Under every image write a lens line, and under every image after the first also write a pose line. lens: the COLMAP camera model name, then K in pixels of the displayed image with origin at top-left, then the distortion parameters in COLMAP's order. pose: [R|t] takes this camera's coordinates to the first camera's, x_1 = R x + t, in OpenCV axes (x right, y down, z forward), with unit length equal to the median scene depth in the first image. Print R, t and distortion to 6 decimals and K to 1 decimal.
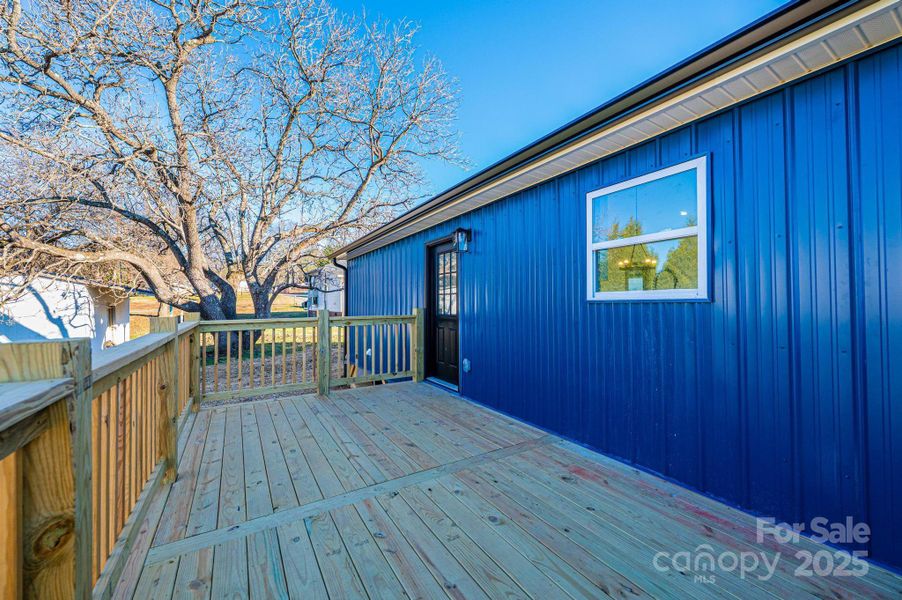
lens RADIAL K [[360.9, 0, 451.0], [0, 360.9, 300.0], [0, 0, 1]] dist [0.009336, 0.000078]
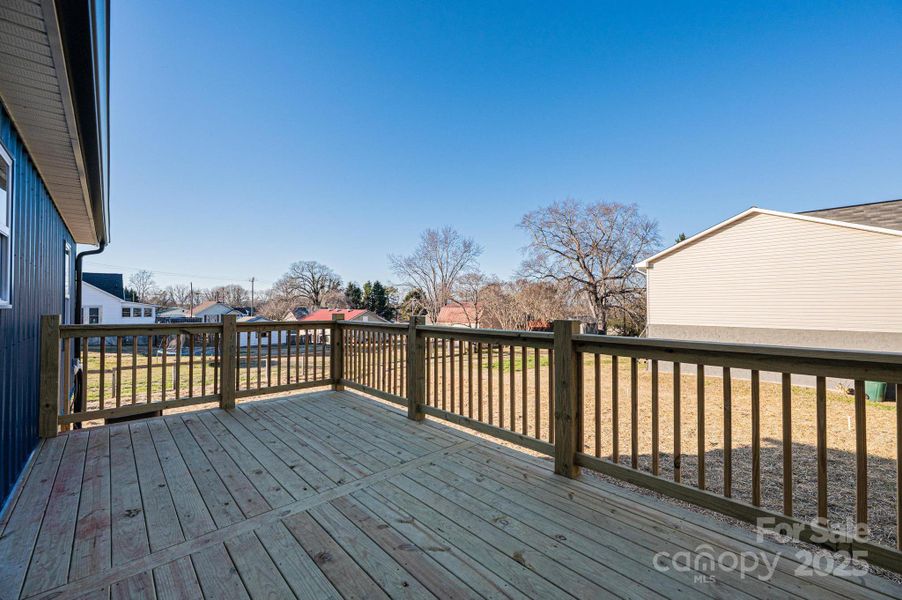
lens RADIAL K [[360.9, 0, 451.0], [0, 360.9, 300.0], [0, 0, 1]] dist [0.009336, 0.000078]
pose [[-0.976494, 0.001081, -0.215542, -0.050183], [0.006815, 0.999642, -0.025859, 0.002827], [0.215437, -0.026720, -0.976152, 0.435613]]
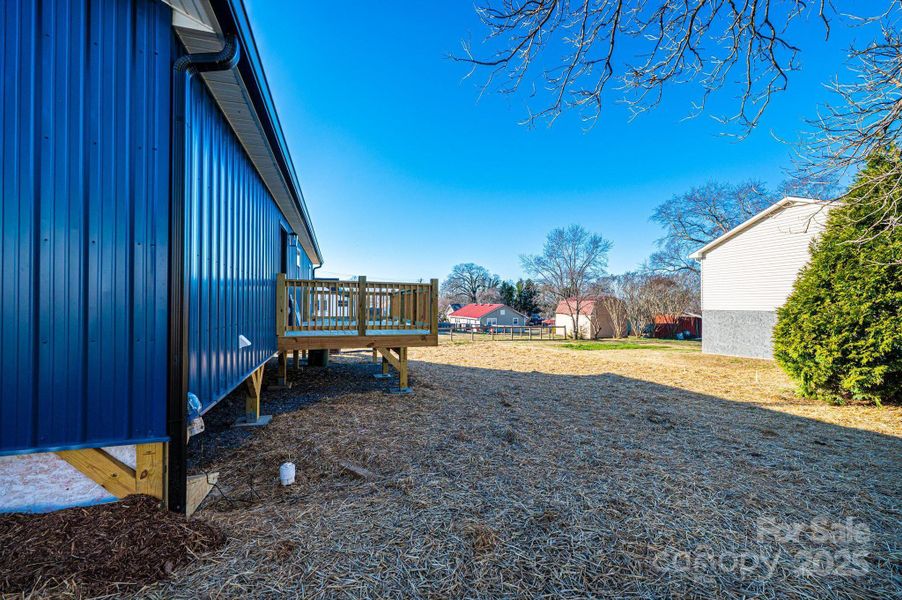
lens RADIAL K [[360.9, 0, 451.0], [0, 360.9, 300.0], [0, 0, 1]] dist [0.009336, 0.000078]
pose [[-0.973926, 0.004117, 0.226830, -0.407085], [-0.001223, 0.999725, -0.023397, 0.058690], [-0.226864, -0.023065, -0.973653, 0.943698]]
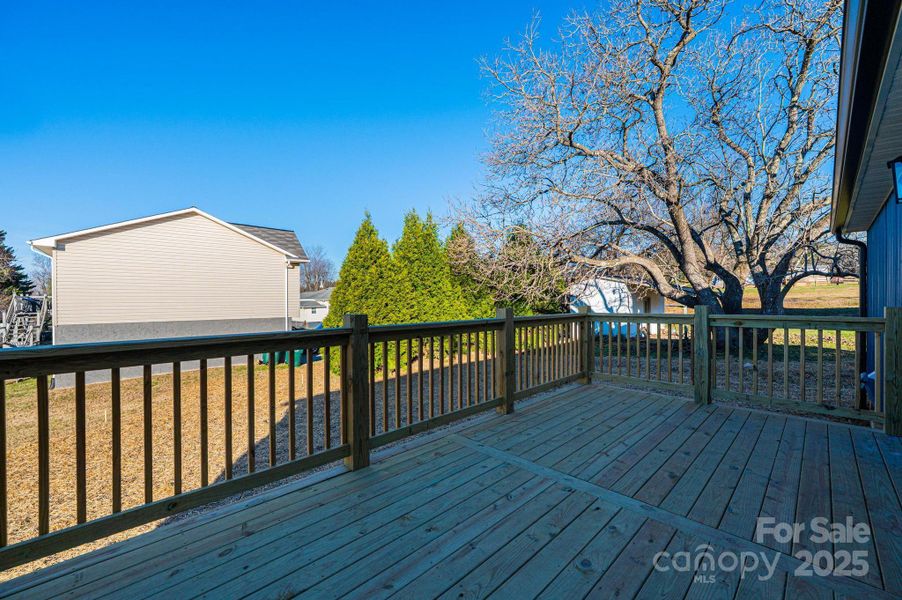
lens RADIAL K [[360.9, 0, 451.0], [0, 360.9, 300.0], [0, 0, 1]] dist [0.009336, 0.000078]
pose [[0.226887, 0.005592, -0.973905, 0.150878], [0.014218, 0.999858, 0.009054, -0.001461], [0.973817, -0.015902, 0.226775, 0.092389]]
